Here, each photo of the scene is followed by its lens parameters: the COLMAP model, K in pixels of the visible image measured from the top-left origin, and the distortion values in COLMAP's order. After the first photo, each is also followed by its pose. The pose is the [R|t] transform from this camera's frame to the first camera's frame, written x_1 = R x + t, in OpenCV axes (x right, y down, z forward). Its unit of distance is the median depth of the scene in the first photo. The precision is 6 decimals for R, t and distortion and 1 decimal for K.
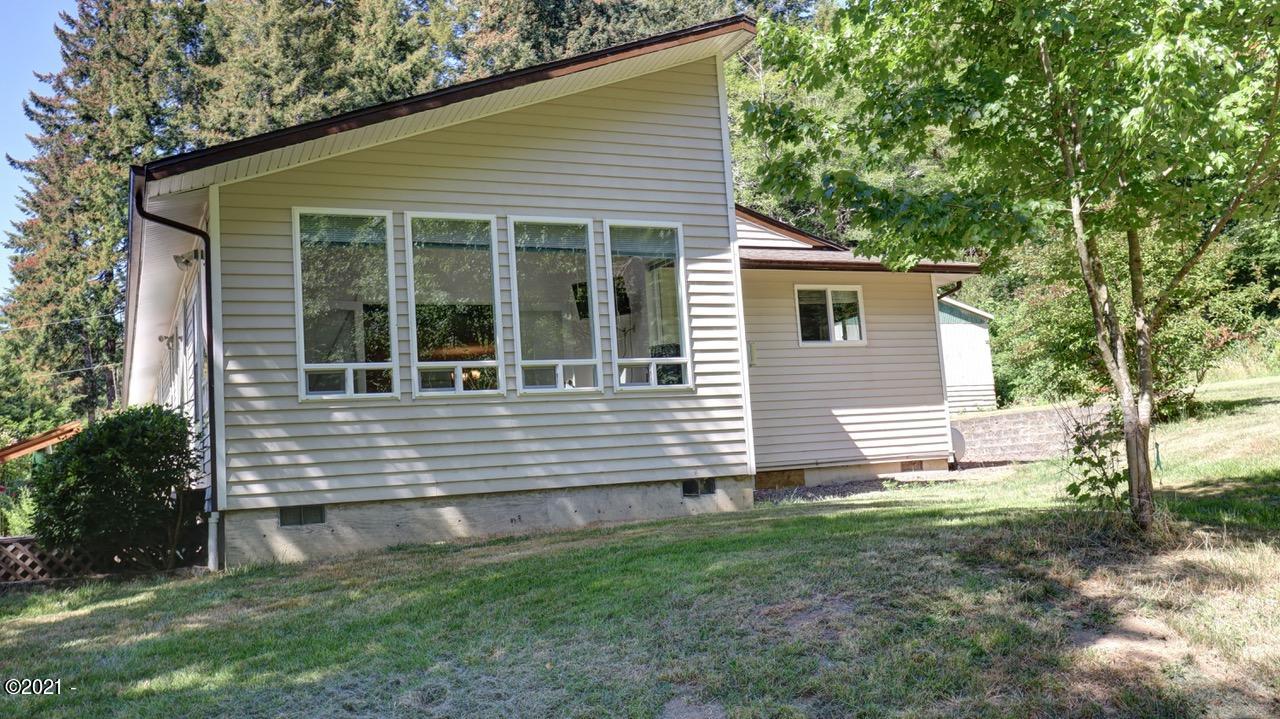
lens RADIAL K [[1124.5, 0, 641.8], [0, 1124.5, 360.5], [0, 0, 1]] dist [0.004029, -0.000052]
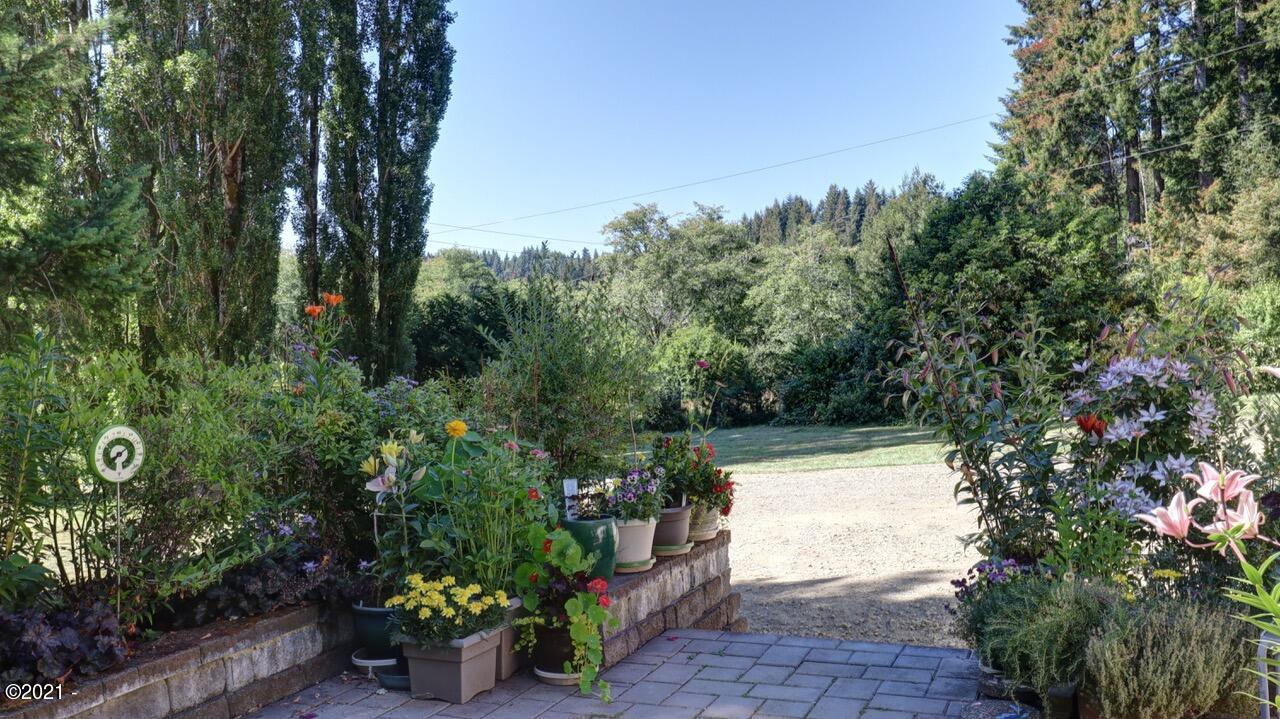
lens RADIAL K [[1124.5, 0, 640.7], [0, 1124.5, 360.5], [0, 0, 1]] dist [0.004029, -0.000052]
pose [[0.680986, 0.053311, -0.730353, -0.135835], [0.062574, 0.989463, 0.130569, 0.014763], [0.729618, -0.134617, 0.670475, 0.219422]]
